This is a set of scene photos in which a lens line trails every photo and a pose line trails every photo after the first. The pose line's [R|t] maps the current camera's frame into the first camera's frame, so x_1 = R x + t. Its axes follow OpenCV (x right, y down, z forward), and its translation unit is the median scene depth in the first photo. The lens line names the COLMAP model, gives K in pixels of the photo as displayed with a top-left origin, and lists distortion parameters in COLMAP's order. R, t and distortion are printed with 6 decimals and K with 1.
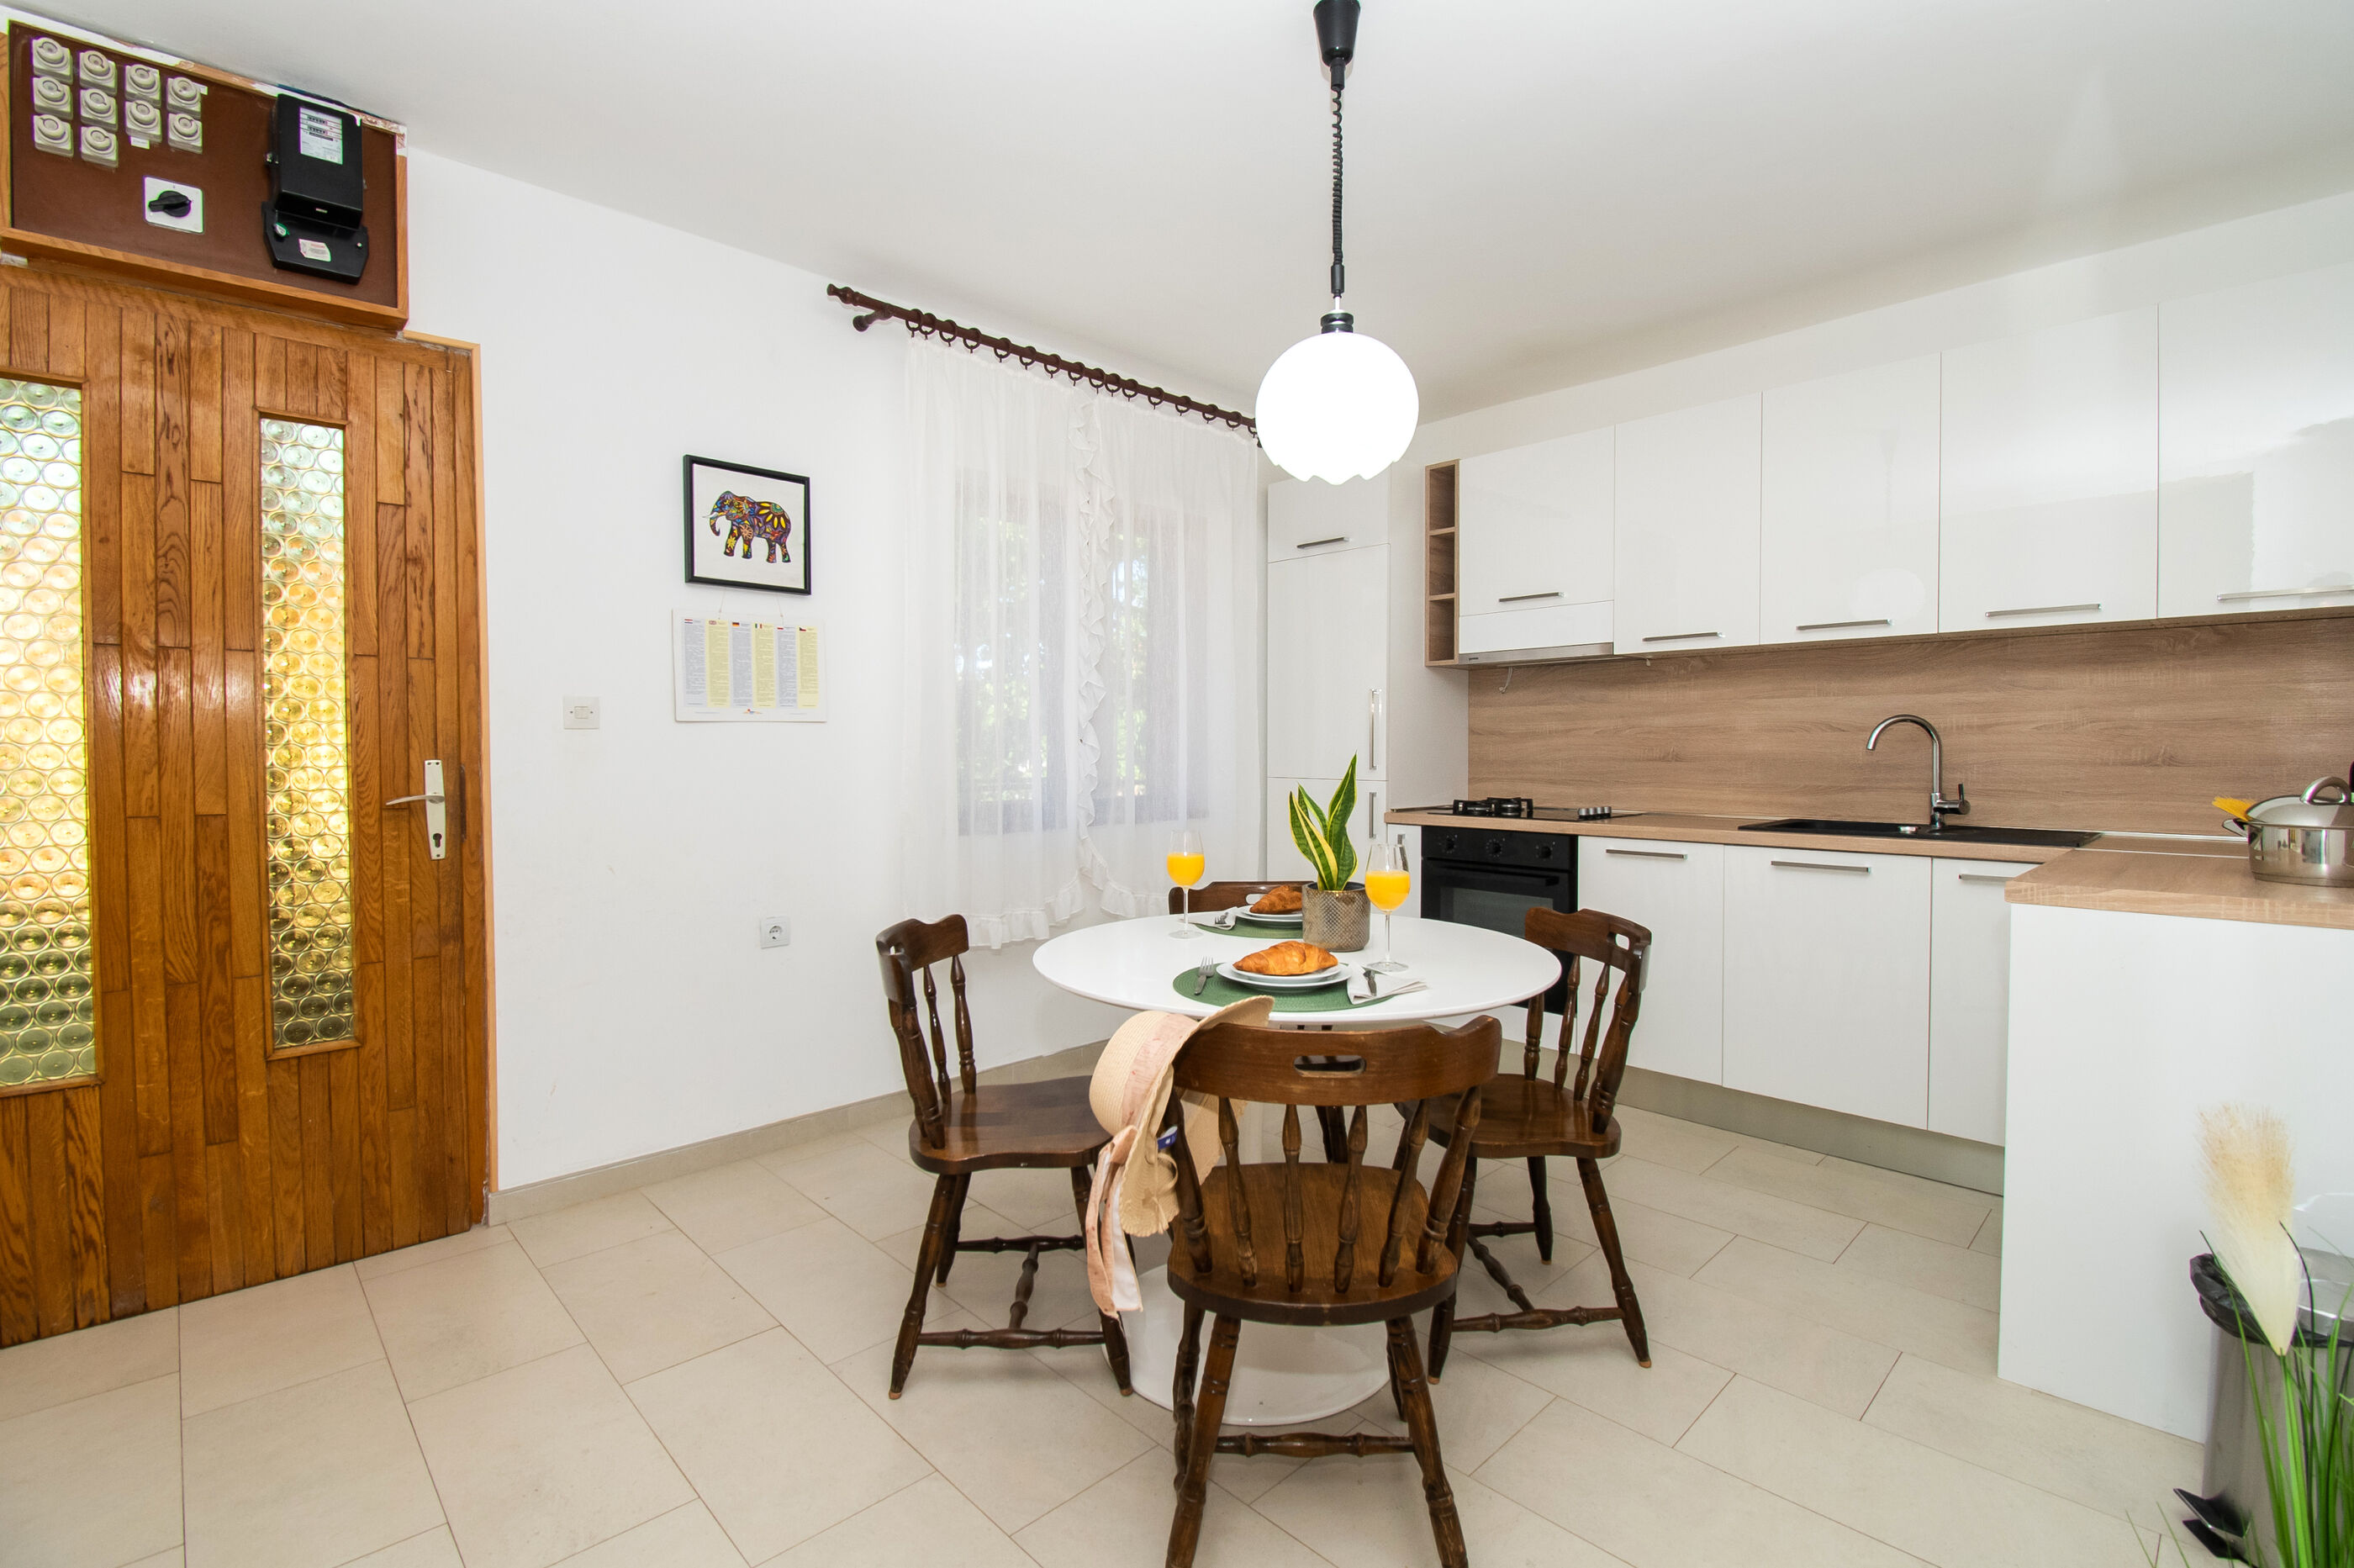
lens RADIAL K [[1084.1, 0, 1182.7], [0, 1084.1, 765.0], [0, 0, 1]] dist [0.013499, -0.019456]
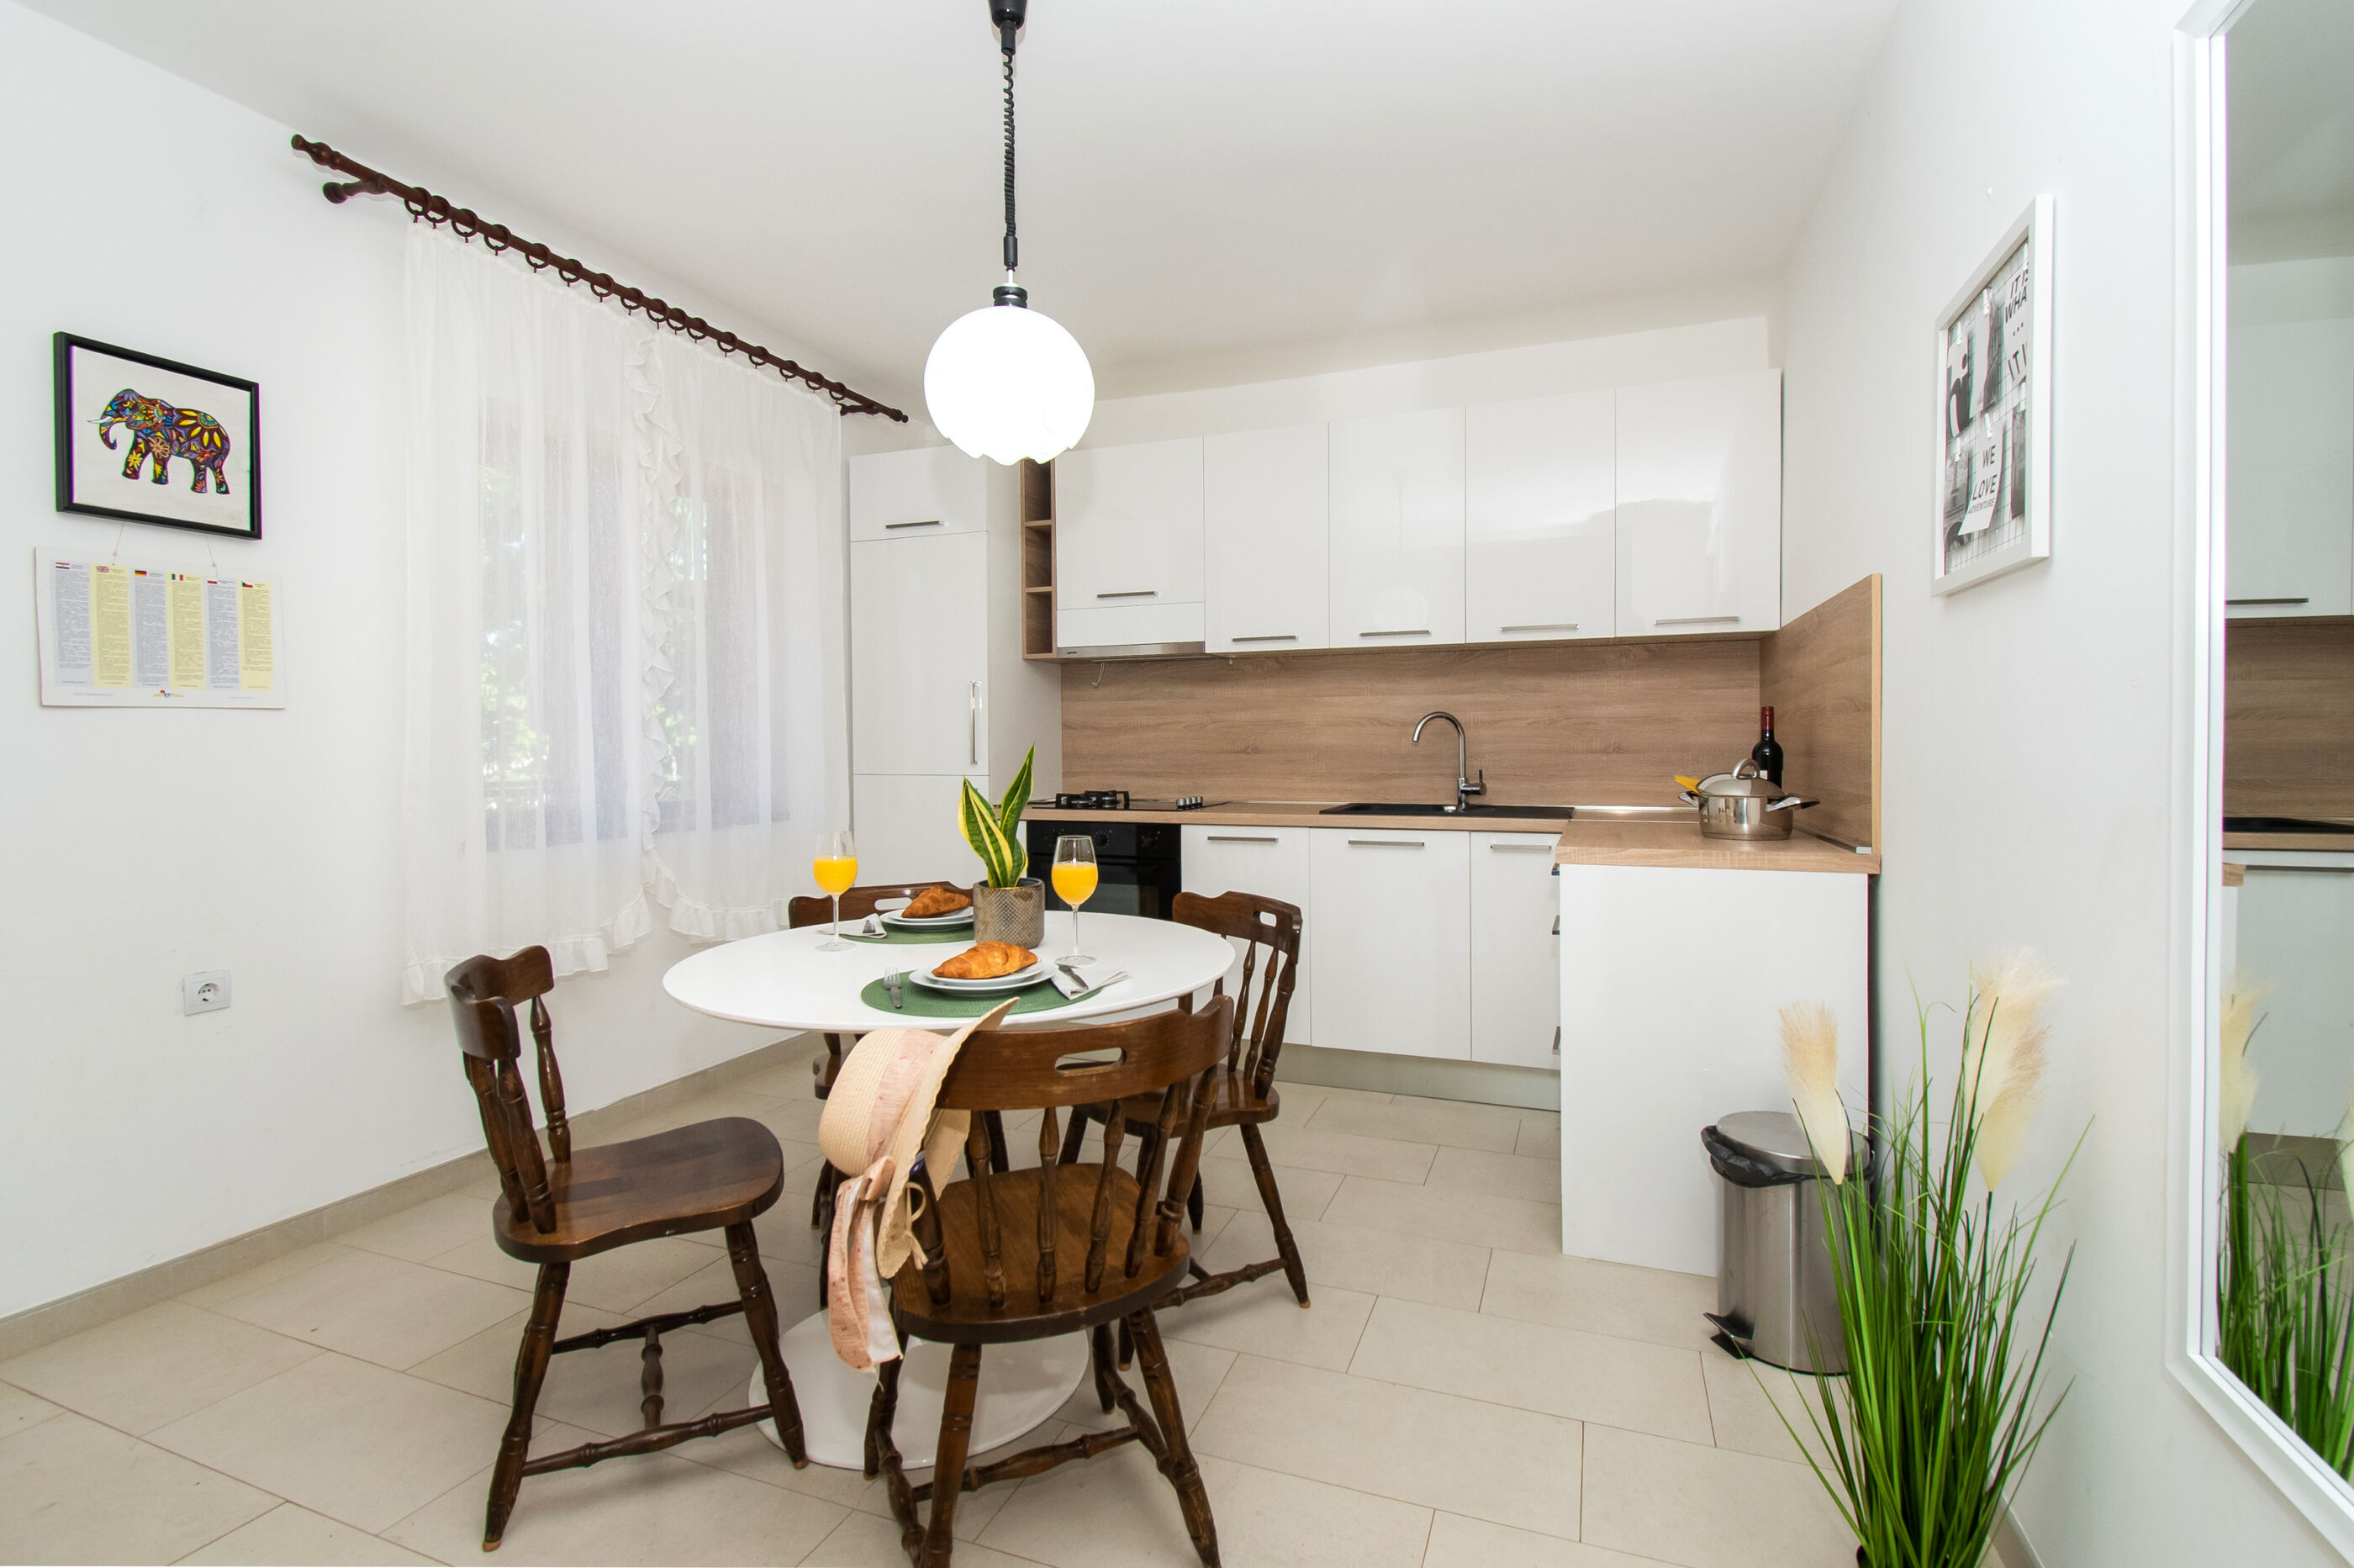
lens RADIAL K [[1112.7, 0, 1204.4], [0, 1112.7, 767.3], [0, 0, 1]] dist [0.015277, -0.020829]
pose [[0.901995, -0.012643, 0.431560, -0.090070], [0.010726, 0.999919, 0.006876, 0.002905], [-0.431612, -0.001573, 0.902058, 0.023408]]
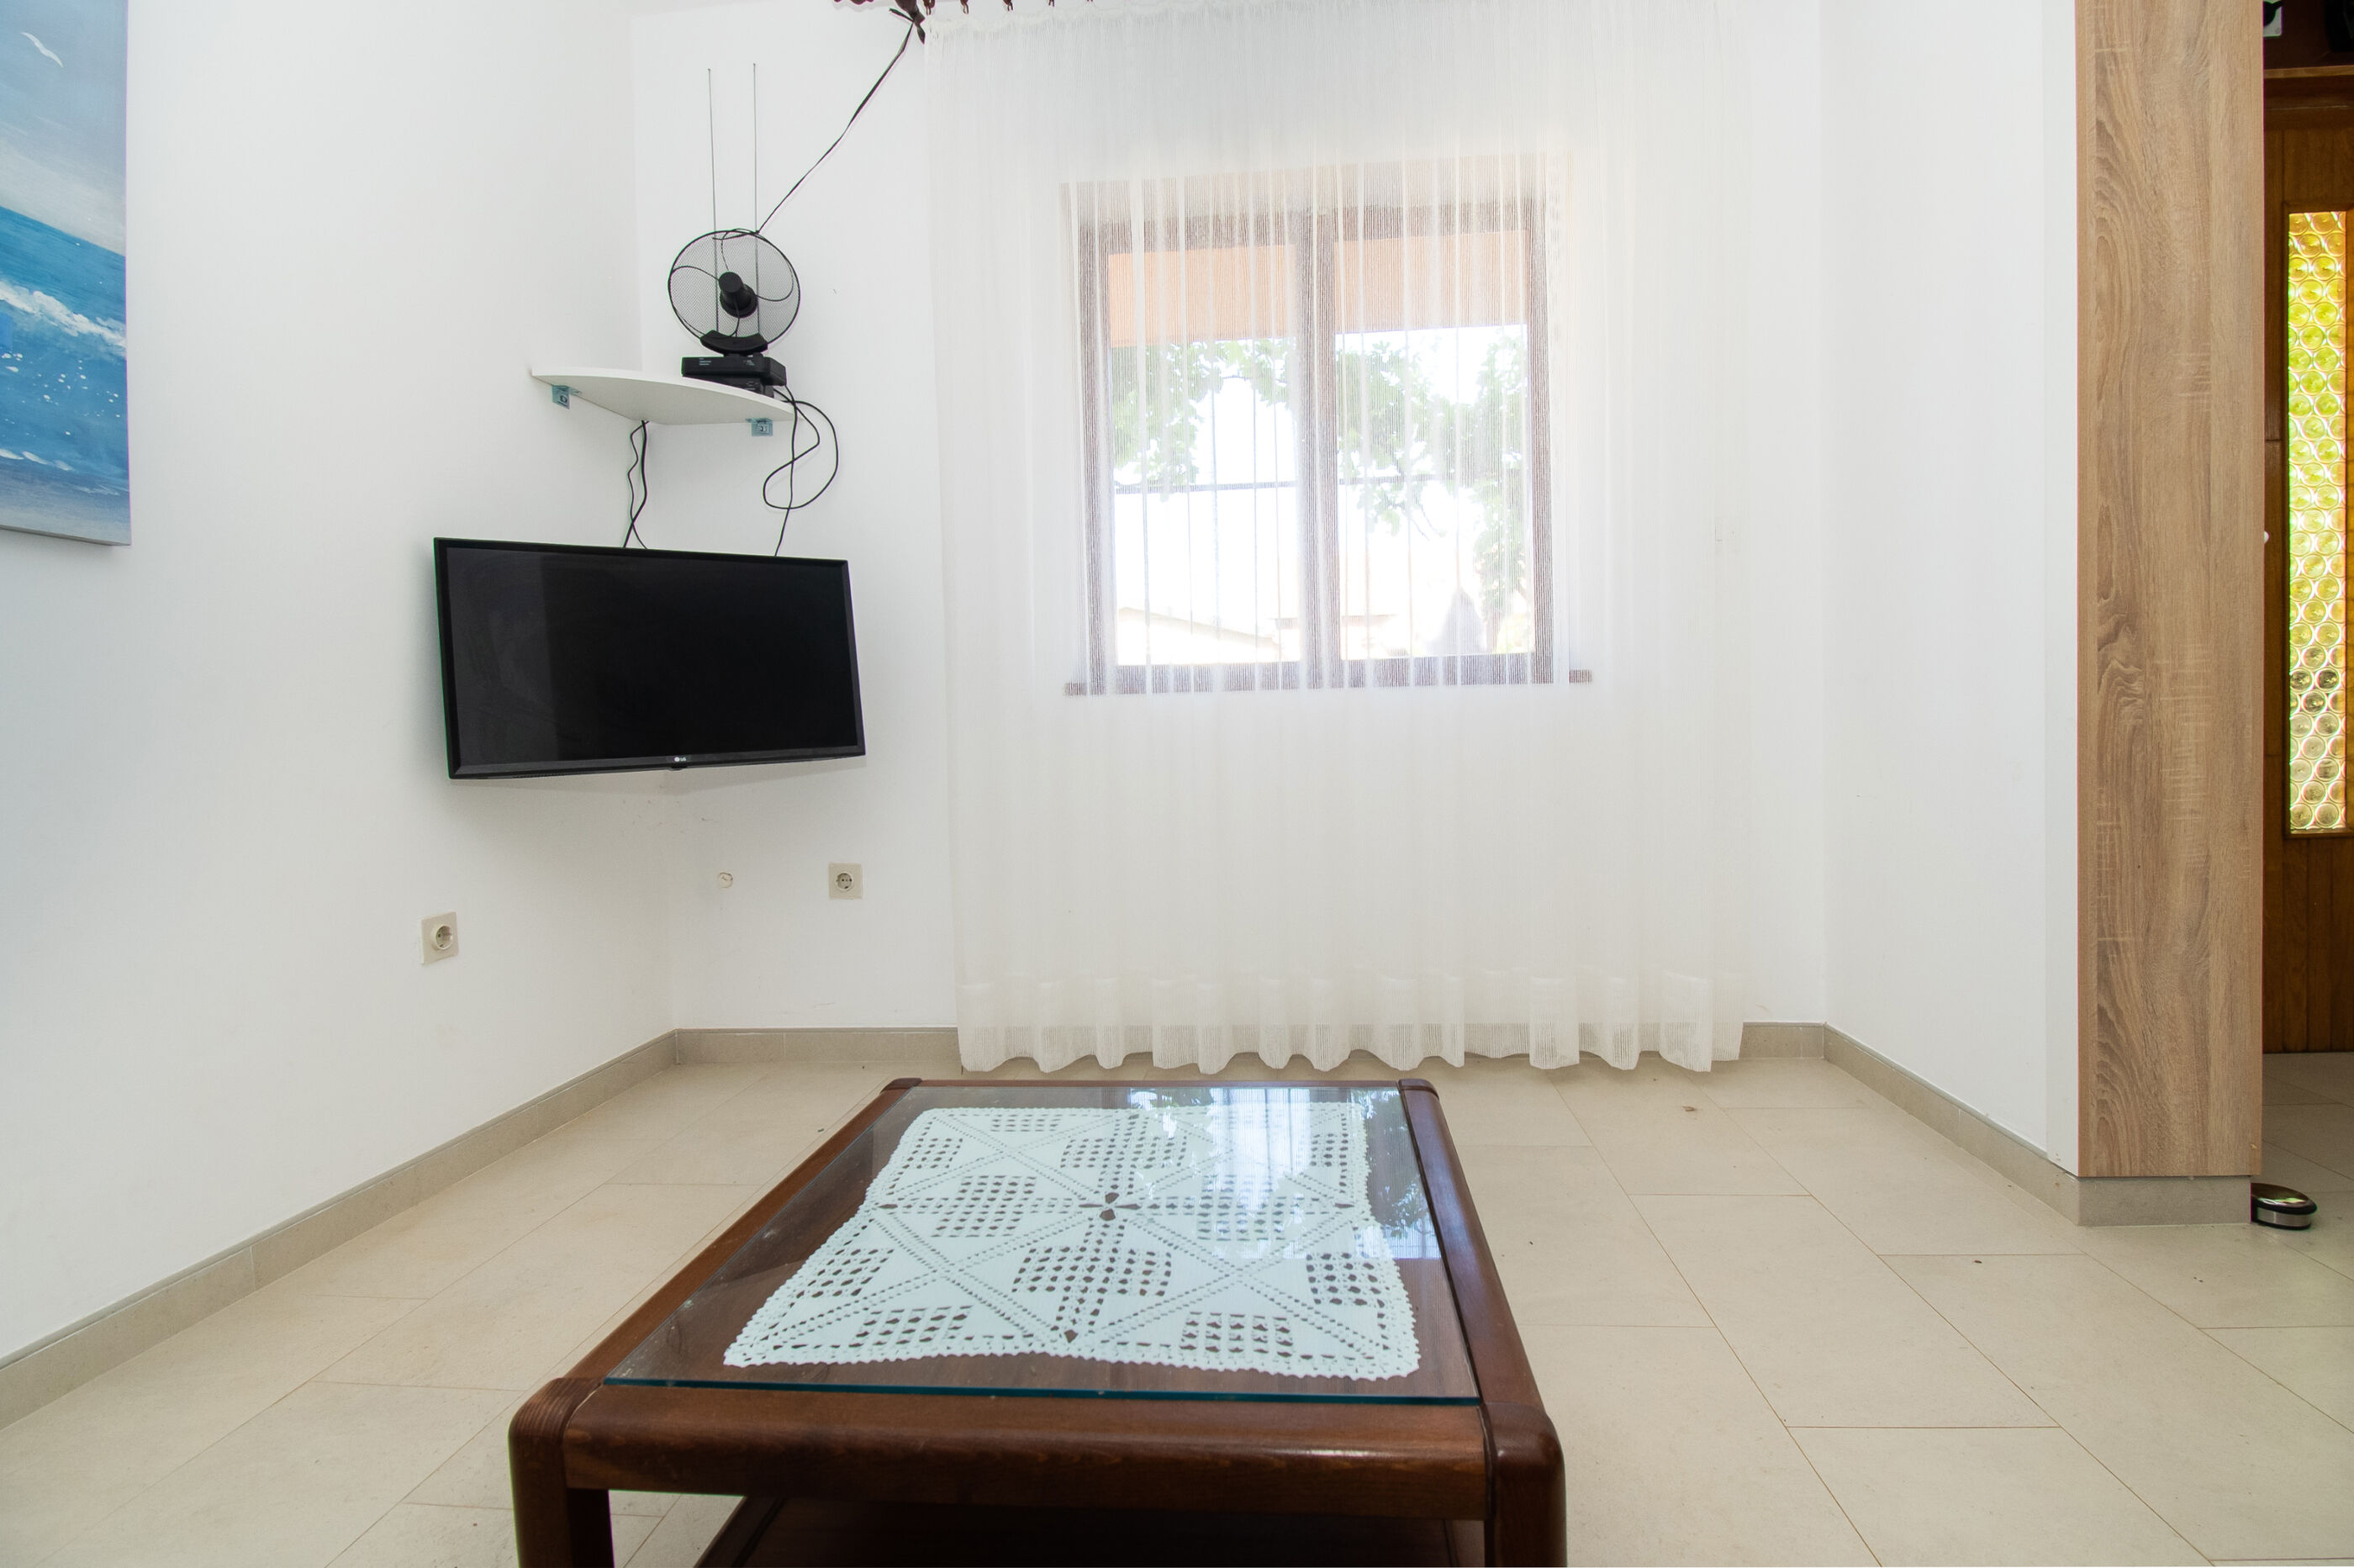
lens RADIAL K [[1086.3, 0, 1243.4], [0, 1086.3, 735.6], [0, 0, 1]] dist [-0.008830, -0.000769]
pose [[0.660275, -0.005149, -0.751006, -0.543624], [0.011292, 0.999932, 0.003072, 0.120815], [0.750939, -0.010509, 0.660288, -0.312795]]
